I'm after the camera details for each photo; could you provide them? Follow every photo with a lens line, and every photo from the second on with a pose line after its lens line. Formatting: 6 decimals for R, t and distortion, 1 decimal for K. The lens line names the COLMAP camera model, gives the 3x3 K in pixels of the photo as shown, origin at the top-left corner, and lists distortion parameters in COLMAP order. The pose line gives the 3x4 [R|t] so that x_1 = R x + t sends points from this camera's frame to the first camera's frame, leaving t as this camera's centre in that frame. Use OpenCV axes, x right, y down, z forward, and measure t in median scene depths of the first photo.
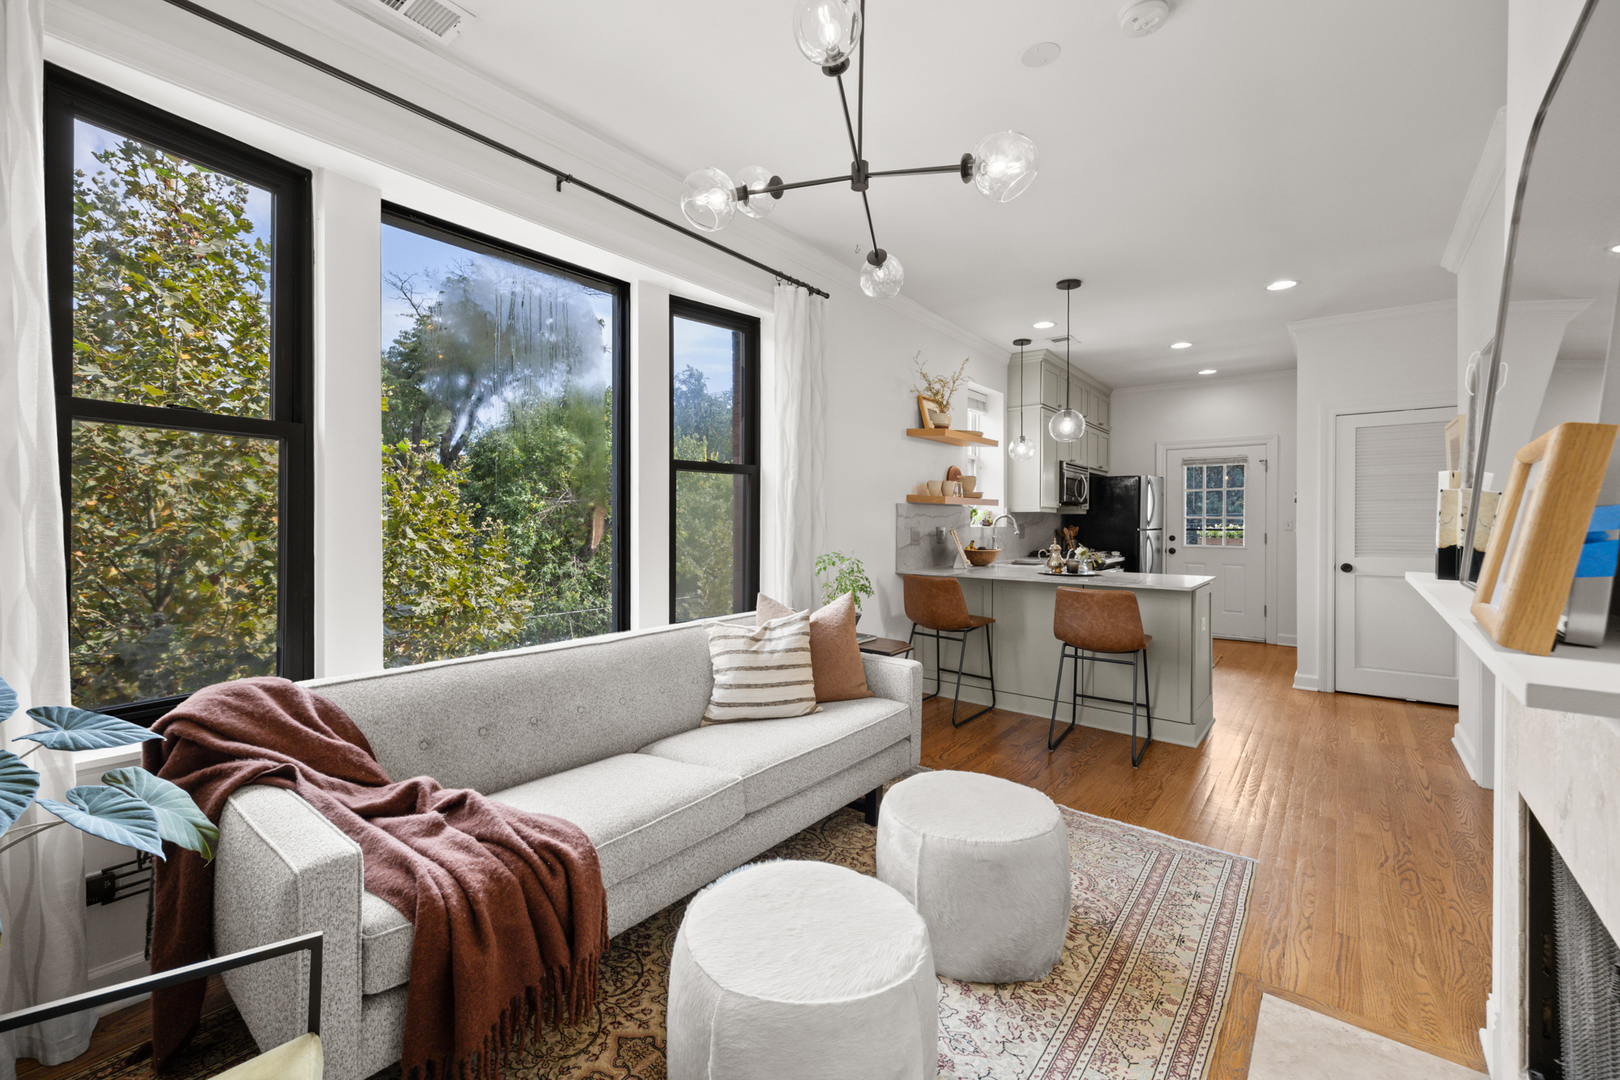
lens RADIAL K [[647.0, 0, 801.3], [0, 647.0, 531.8], [0, 0, 1]] dist [0.001319, 0.000138]
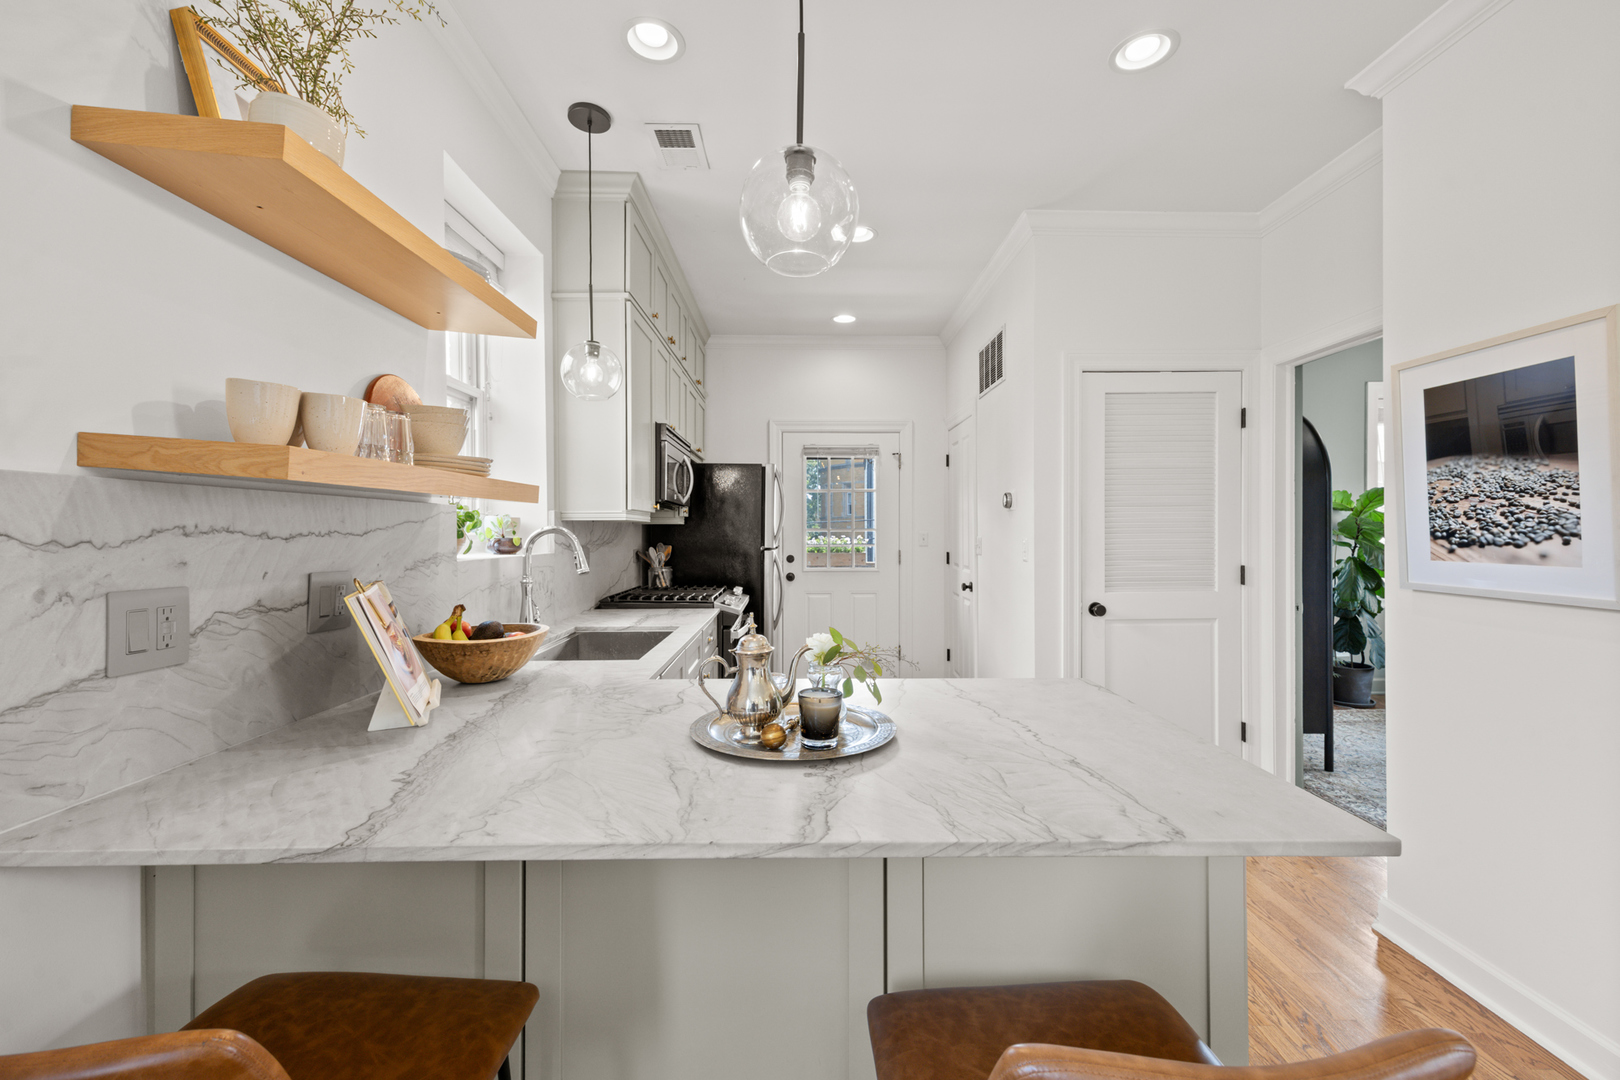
lens RADIAL K [[647.0, 0, 802.9], [0, 647.0, 531.4], [0, 0, 1]] dist [0.001319, 0.000138]
pose [[0.765631, -0.005753, 0.643254, 0.171318], [0.014772, 0.999854, -0.008640, -0.017238], [-0.643110, 0.016117, 0.765604, 0.580878]]
